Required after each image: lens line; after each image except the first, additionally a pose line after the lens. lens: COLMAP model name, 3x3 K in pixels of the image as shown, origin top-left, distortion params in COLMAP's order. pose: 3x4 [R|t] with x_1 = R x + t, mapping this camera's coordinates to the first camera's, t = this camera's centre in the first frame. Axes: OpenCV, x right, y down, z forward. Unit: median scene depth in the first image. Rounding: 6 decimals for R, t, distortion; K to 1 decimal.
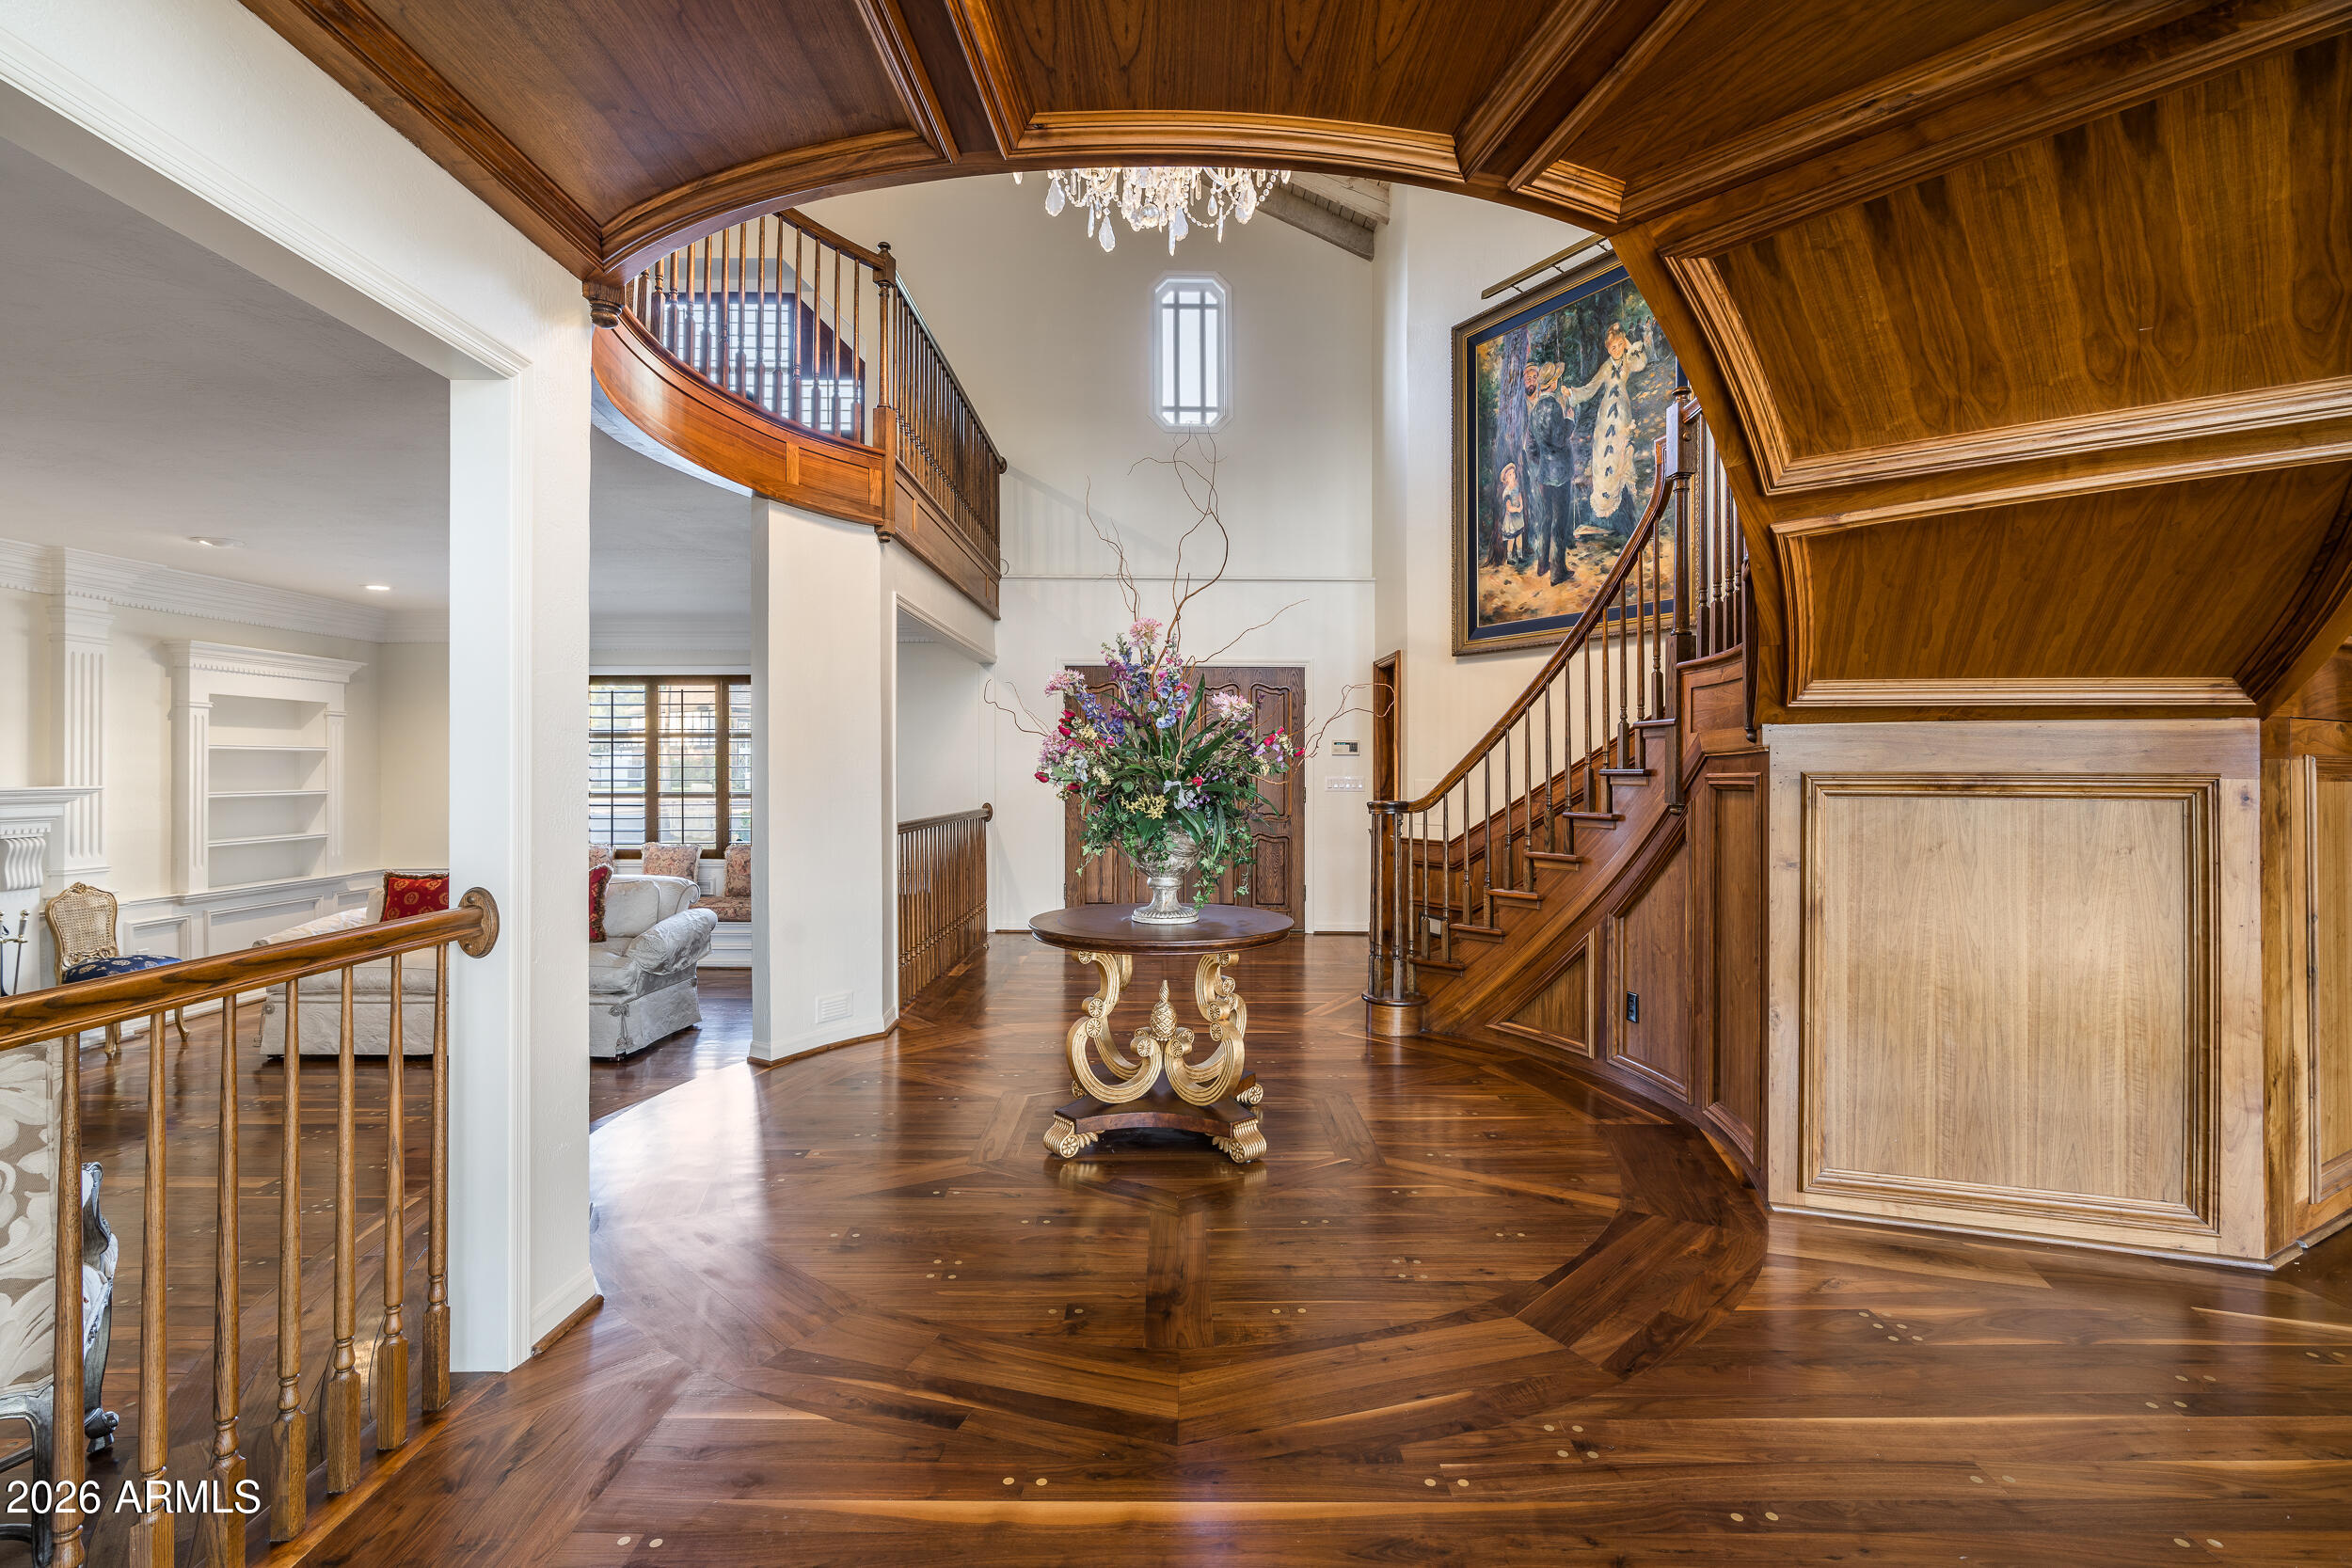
lens RADIAL K [[1064.5, 0, 1170.8], [0, 1064.5, 764.2], [0, 0, 1]] dist [-0.004161, 0.000499]
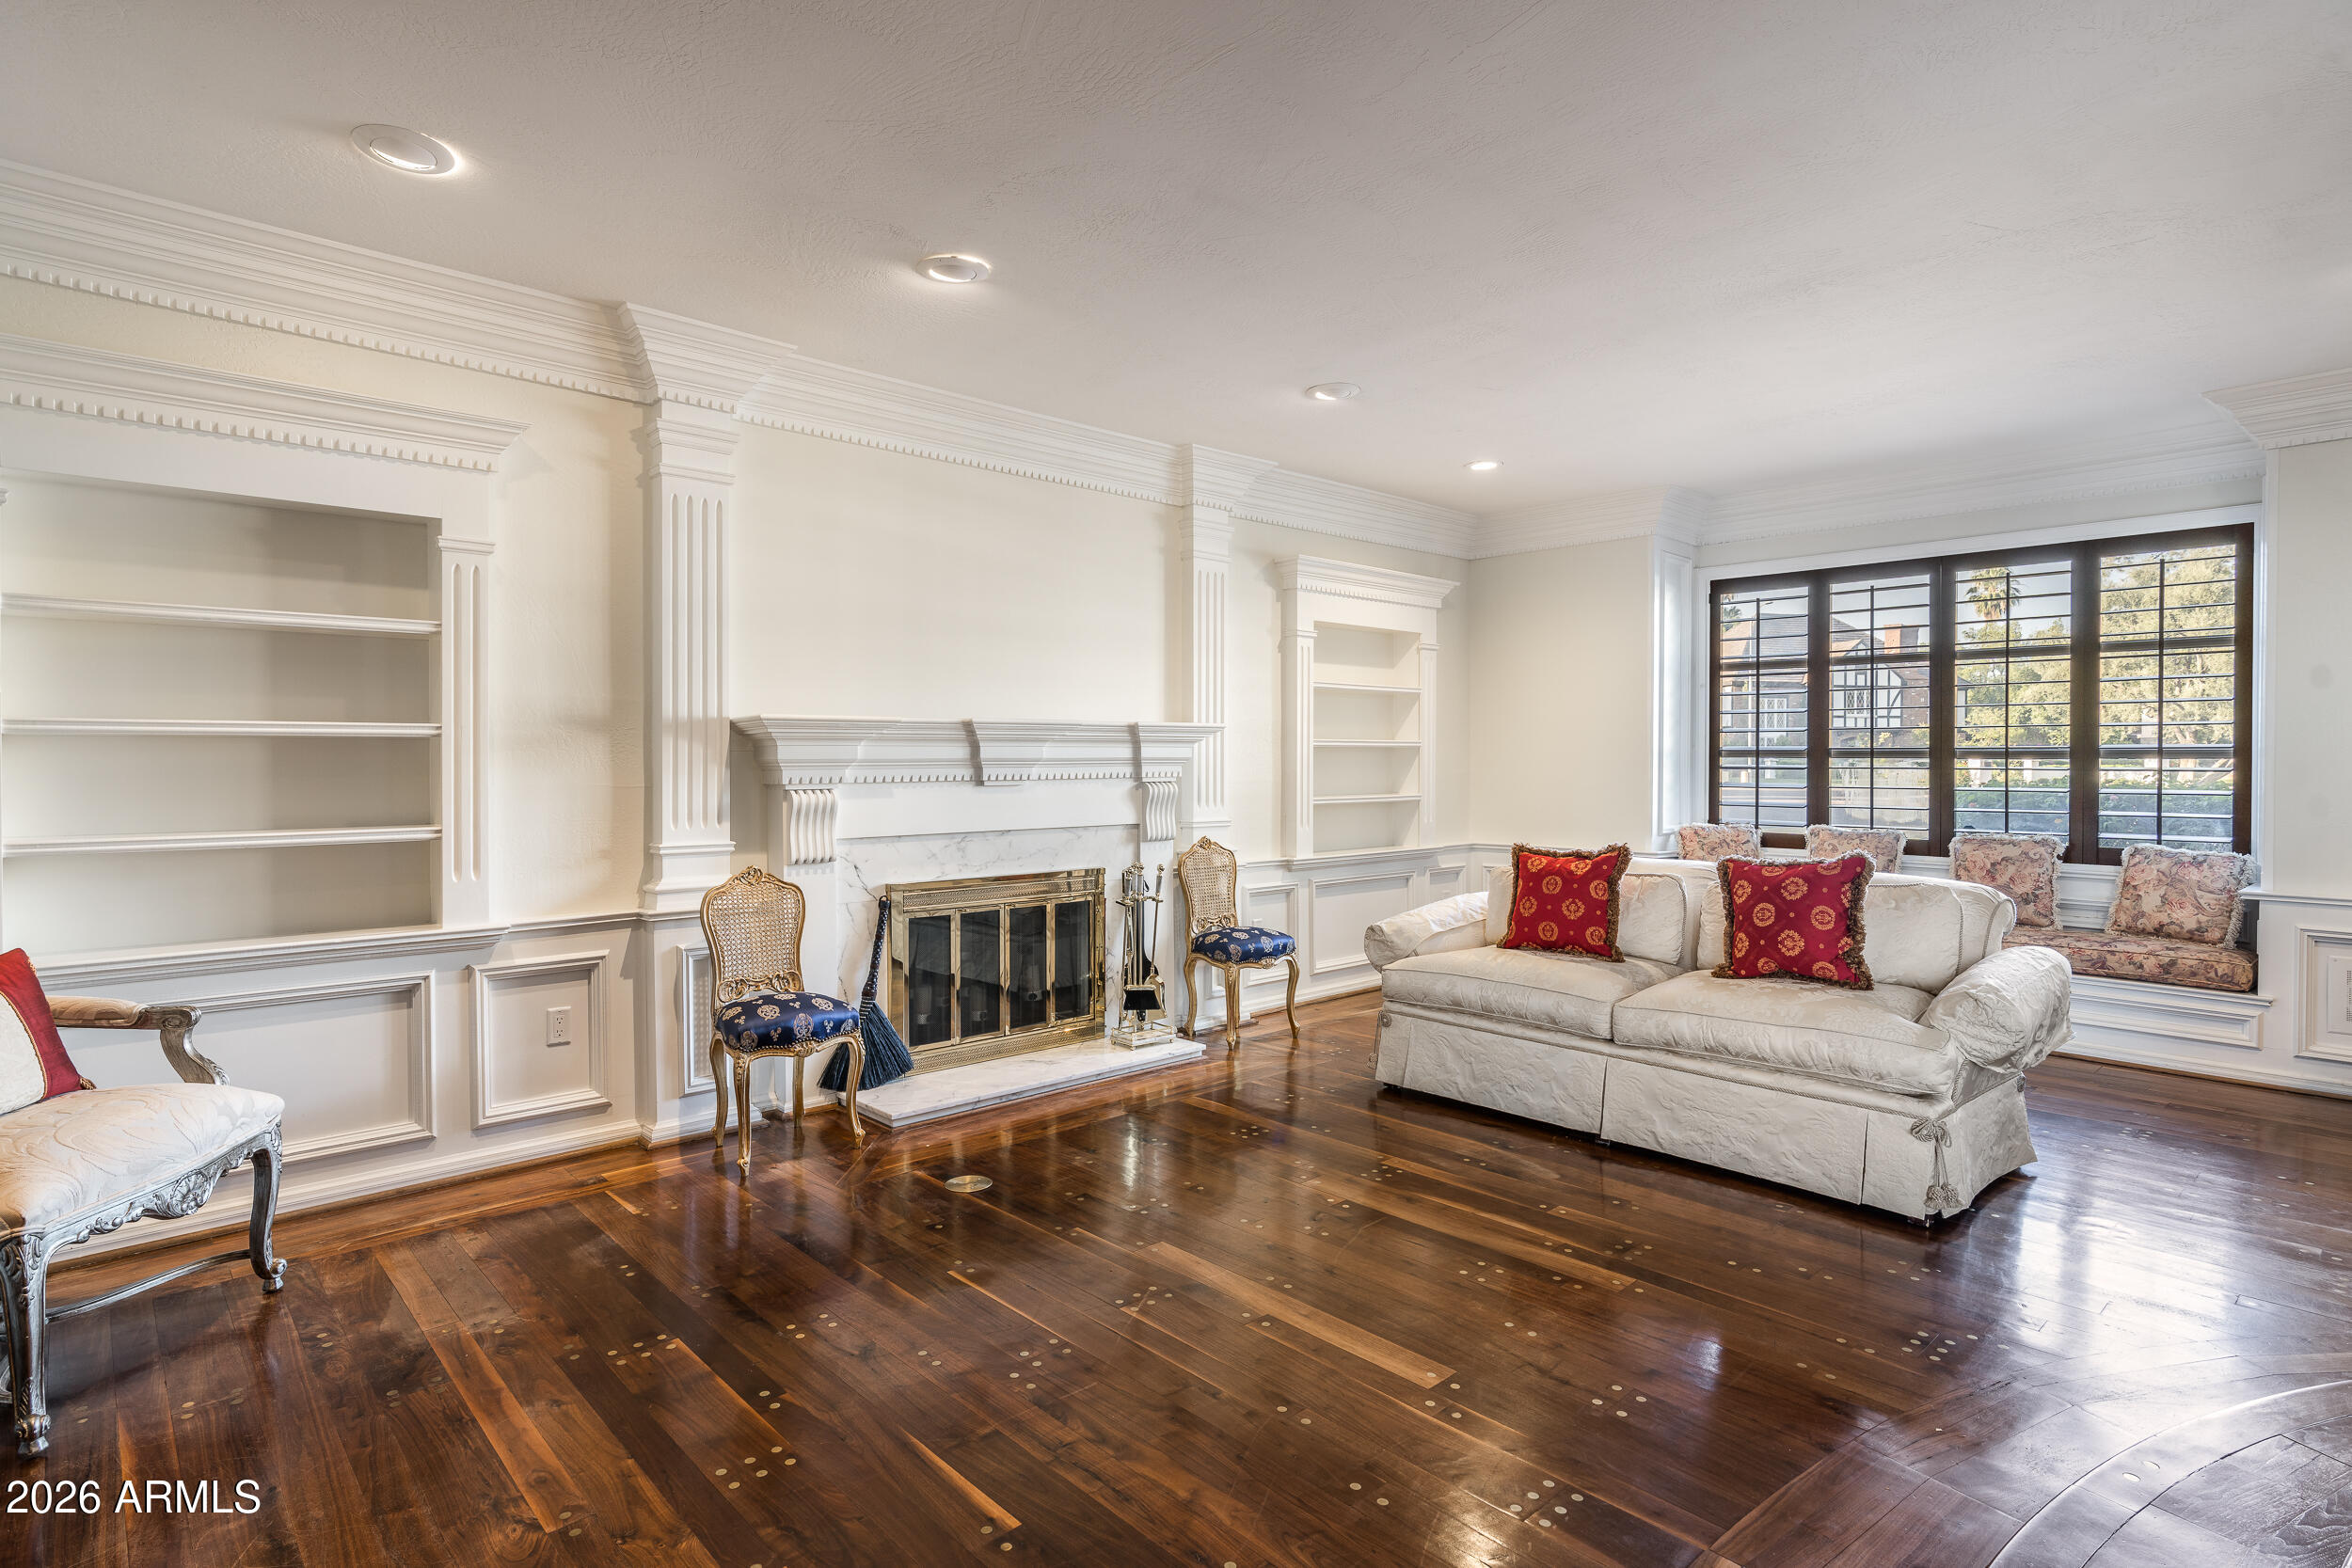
lens RADIAL K [[1202.8, 0, 1180.8], [0, 1202.8, 771.0], [0, 0, 1]] dist [-0.014100, 0.000180]
pose [[0.681162, 0.010404, -0.732059, -0.290697], [0.001316, 0.999880, 0.015436, 0.038257], [0.732132, -0.011478, 0.681066, 0.284116]]
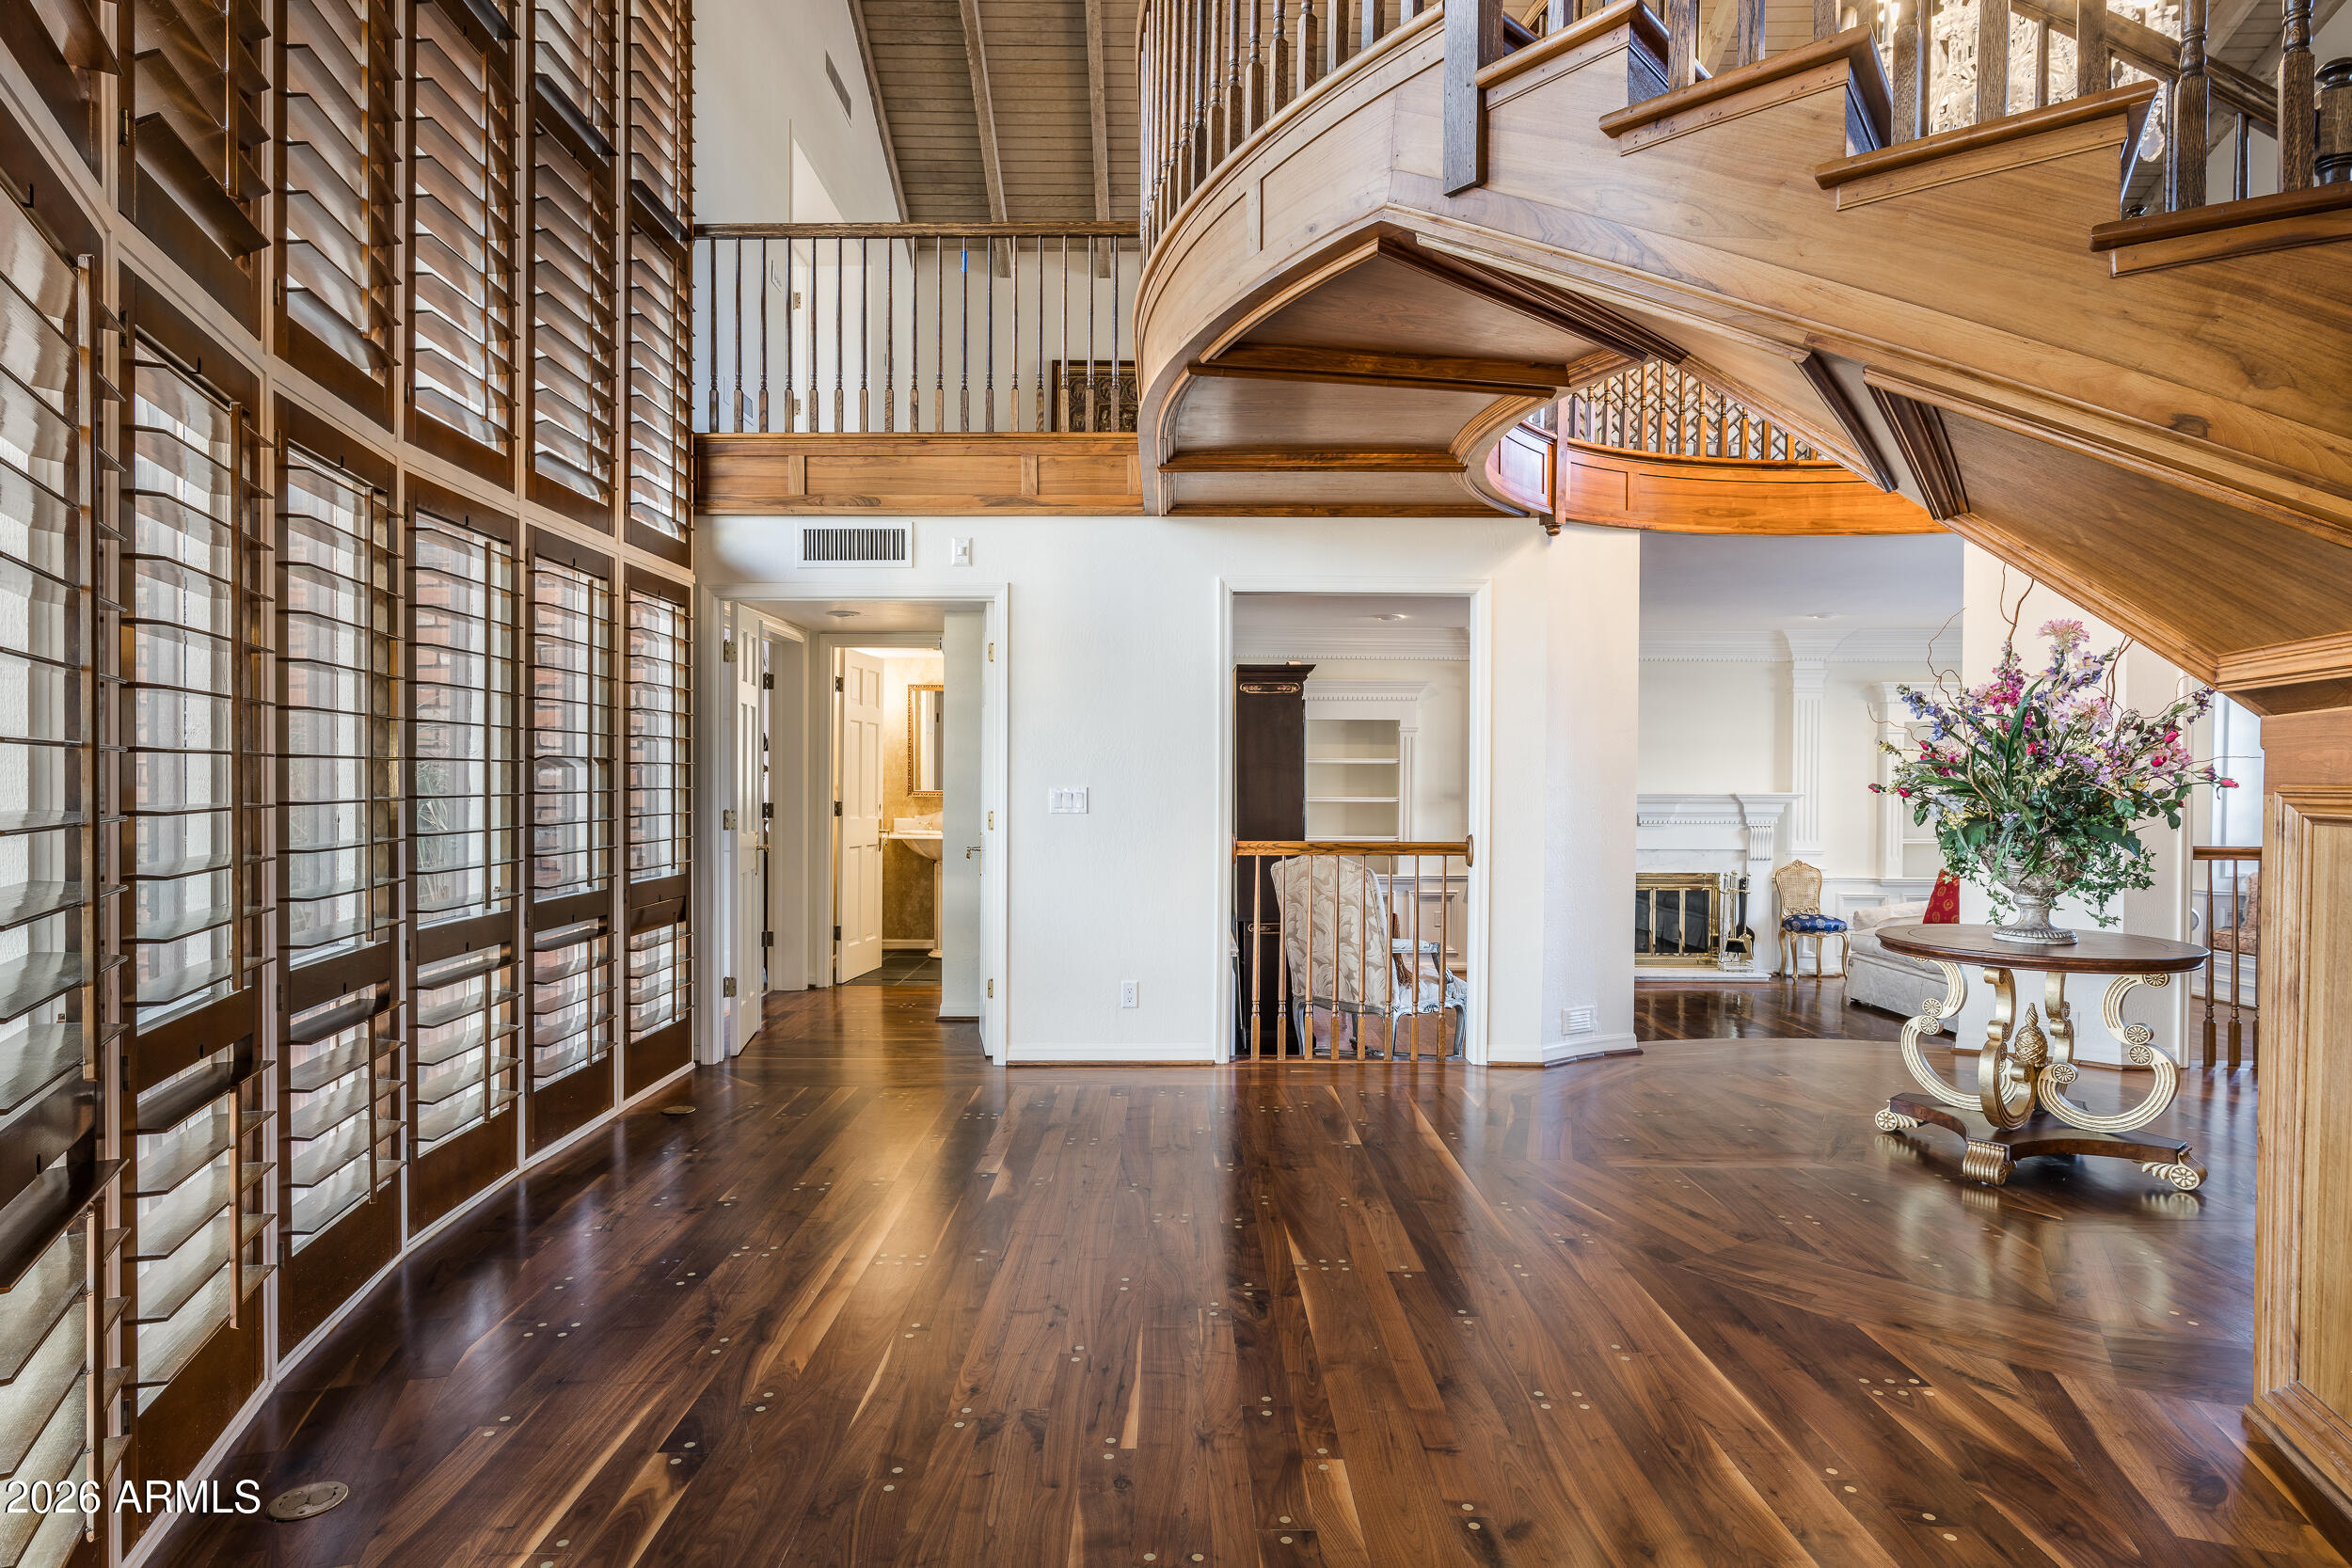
lens RADIAL K [[1300.3, 0, 1173.2], [0, 1300.3, 794.0], [0, 0, 1]] dist [-0.002335, -0.000331]
pose [[-0.003597, 0.011961, -0.999922, 0.660236], [0.000020, 0.999928, 0.011961, 0.001004], [0.999994, 0.000024, -0.003597, 0.140084]]
